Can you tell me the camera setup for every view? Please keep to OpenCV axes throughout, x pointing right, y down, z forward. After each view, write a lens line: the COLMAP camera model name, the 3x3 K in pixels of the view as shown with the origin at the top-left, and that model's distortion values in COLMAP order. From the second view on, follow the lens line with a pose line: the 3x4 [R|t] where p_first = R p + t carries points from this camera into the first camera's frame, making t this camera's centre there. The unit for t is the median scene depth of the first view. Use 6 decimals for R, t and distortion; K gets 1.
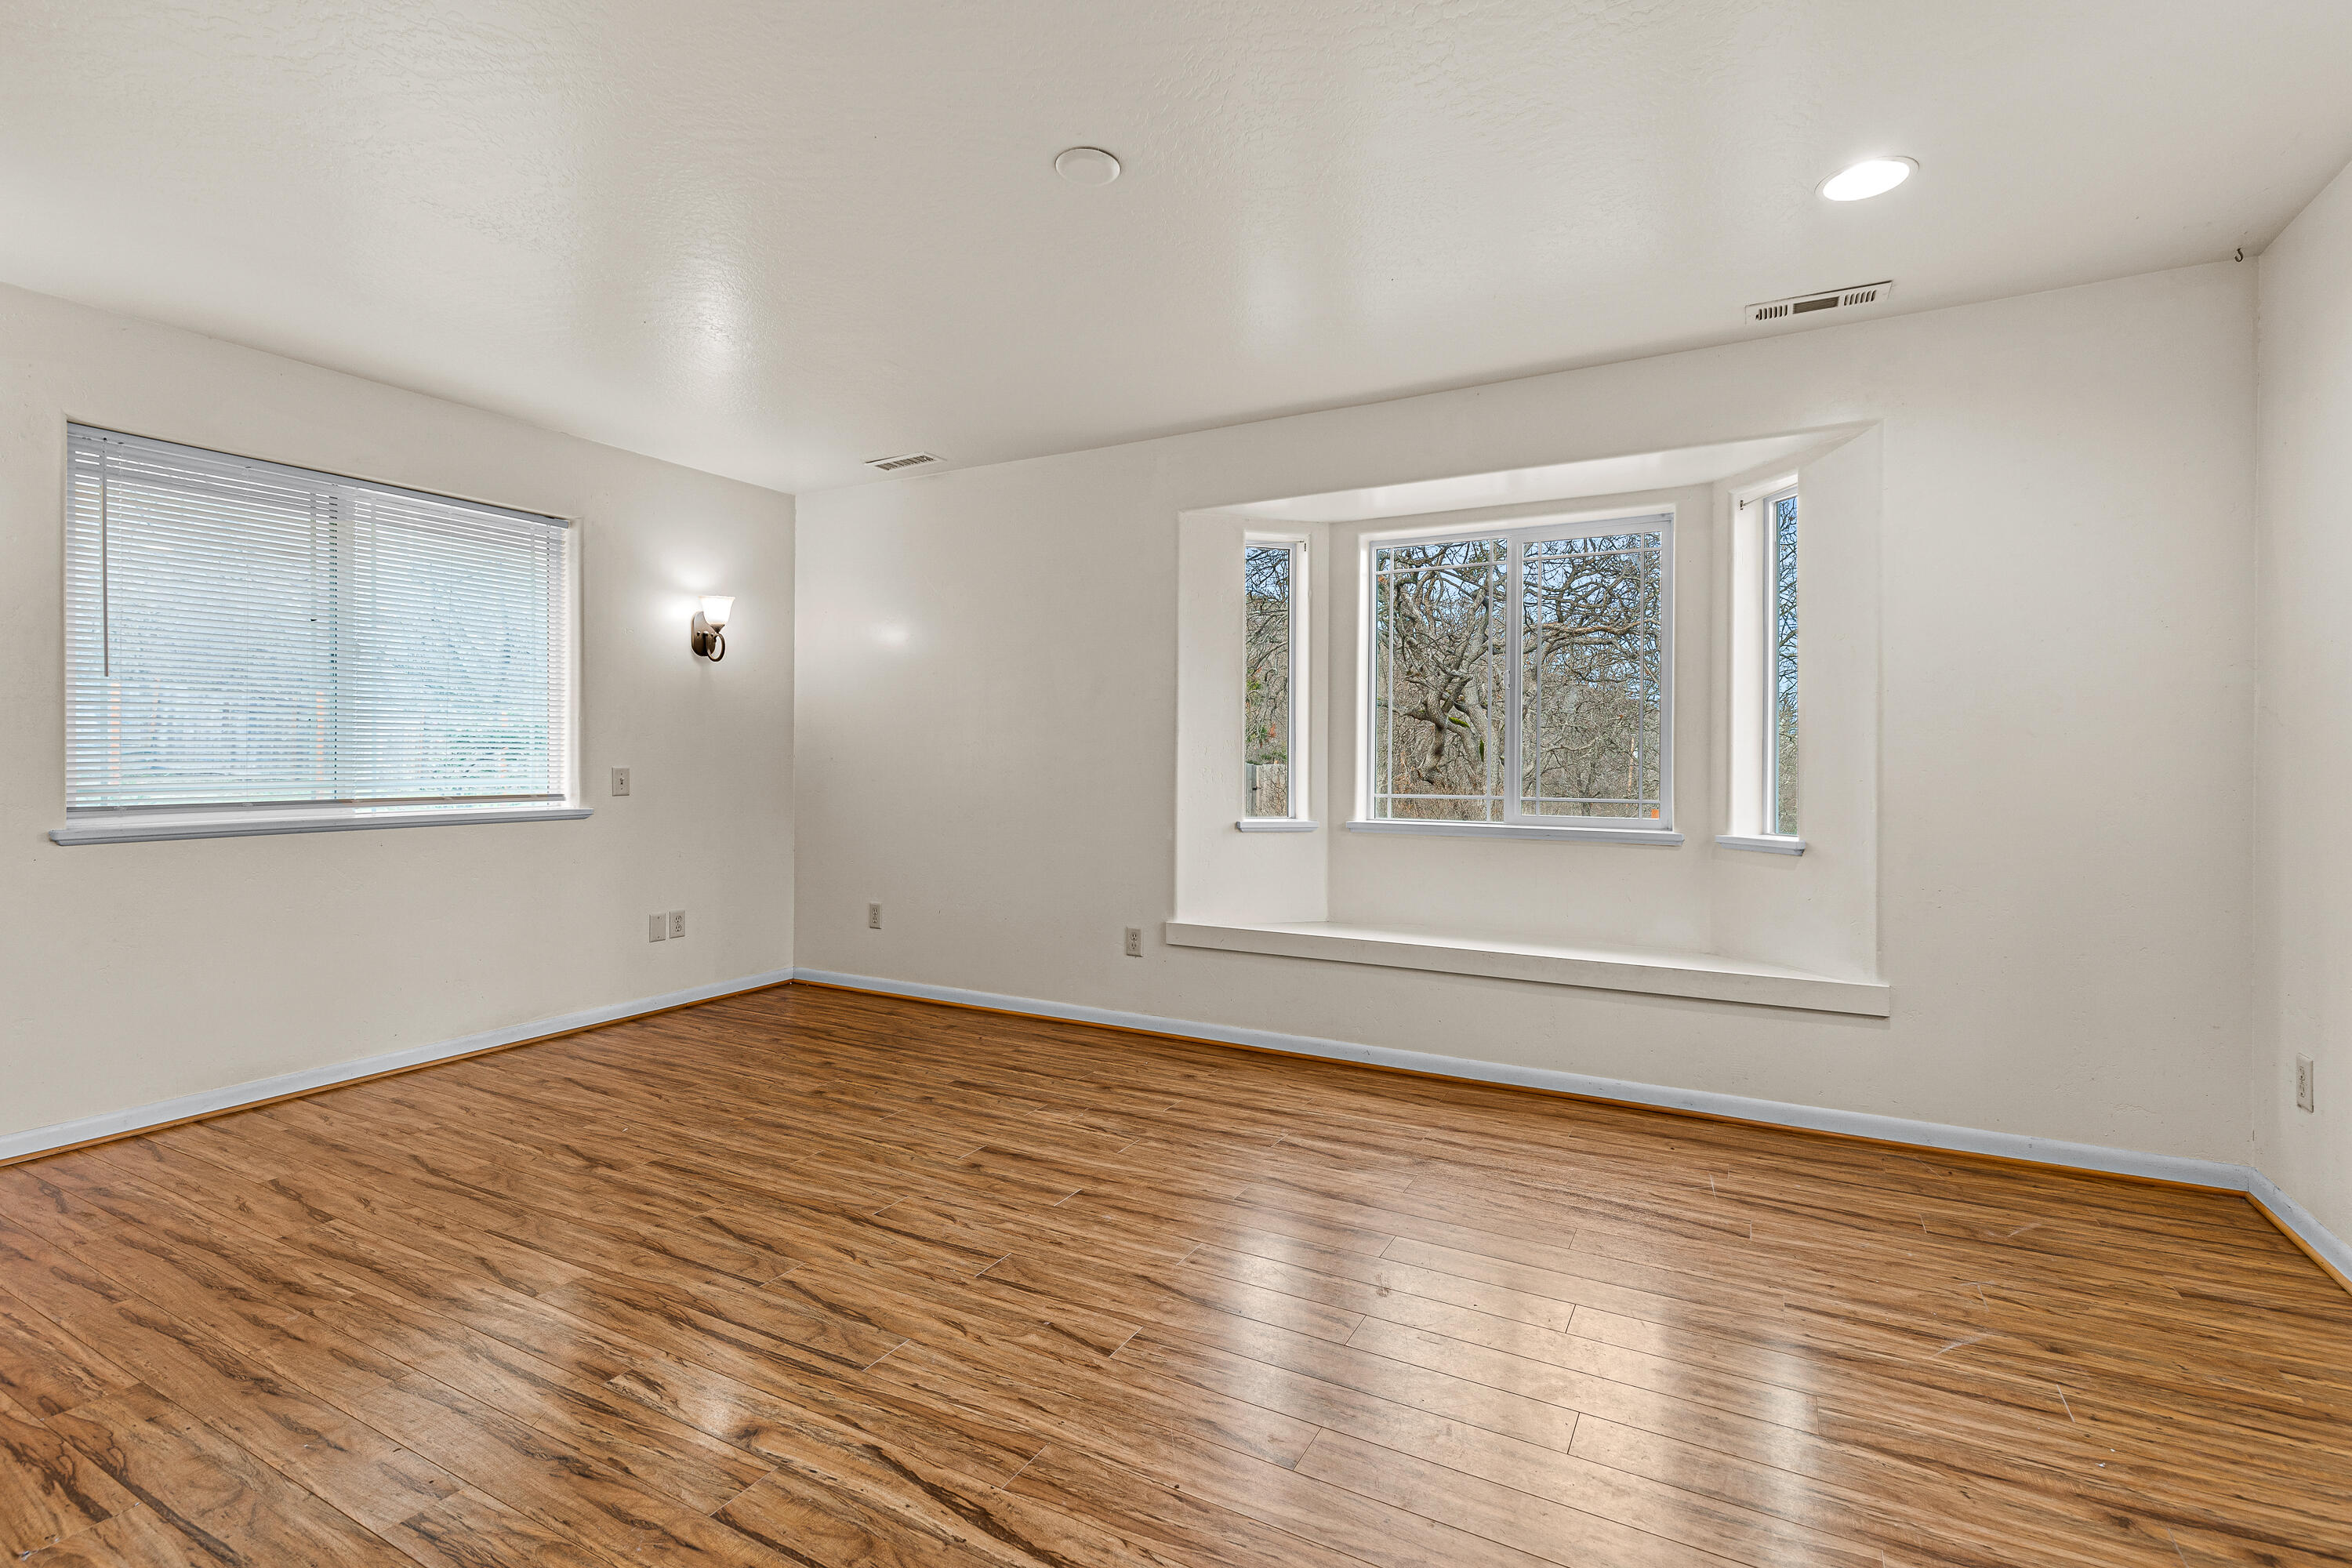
lens RADIAL K [[1074.6, 0, 1179.2], [0, 1074.6, 786.3], [0, 0, 1]] dist [0.015011, -0.001639]
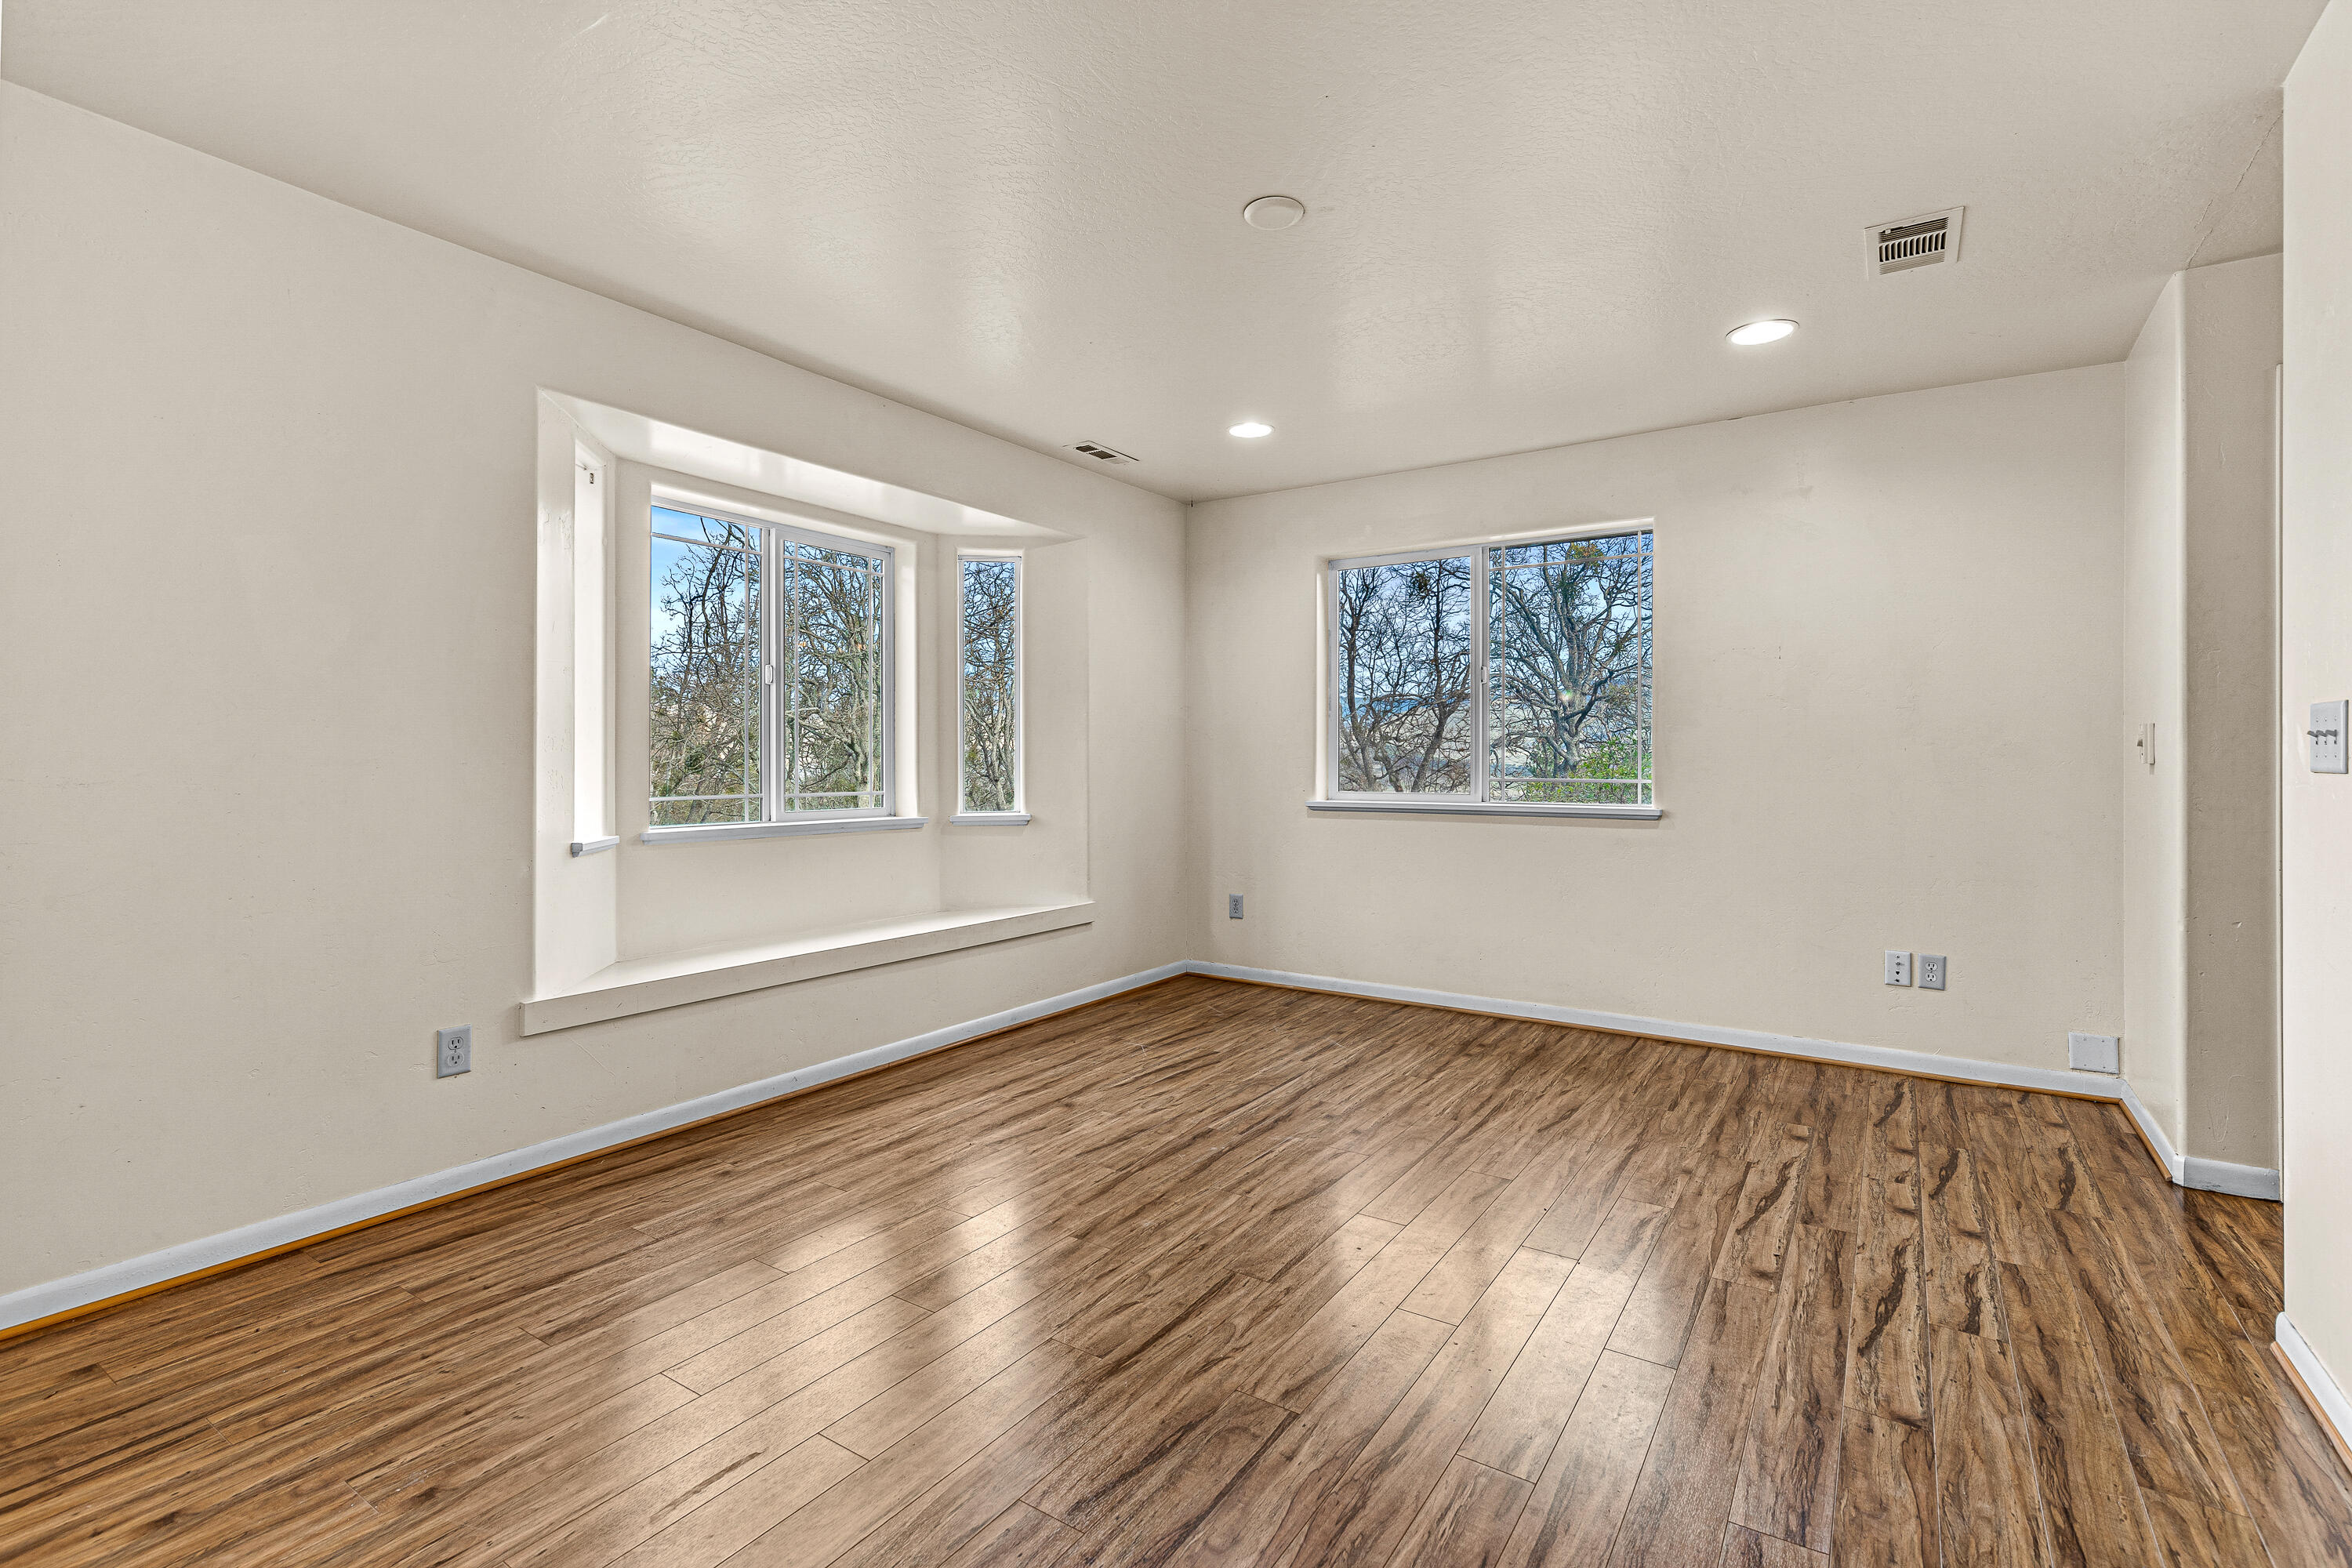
lens RADIAL K [[1074.6, 0, 1179.2], [0, 1074.6, 786.3], [0, 0, 1]] dist [0.015011, -0.001639]
pose [[0.082609, -0.027206, 0.996211, -0.815636], [0.022862, 0.999416, 0.025398, -0.017487], [-0.996320, 0.020677, 0.083183, 0.698215]]
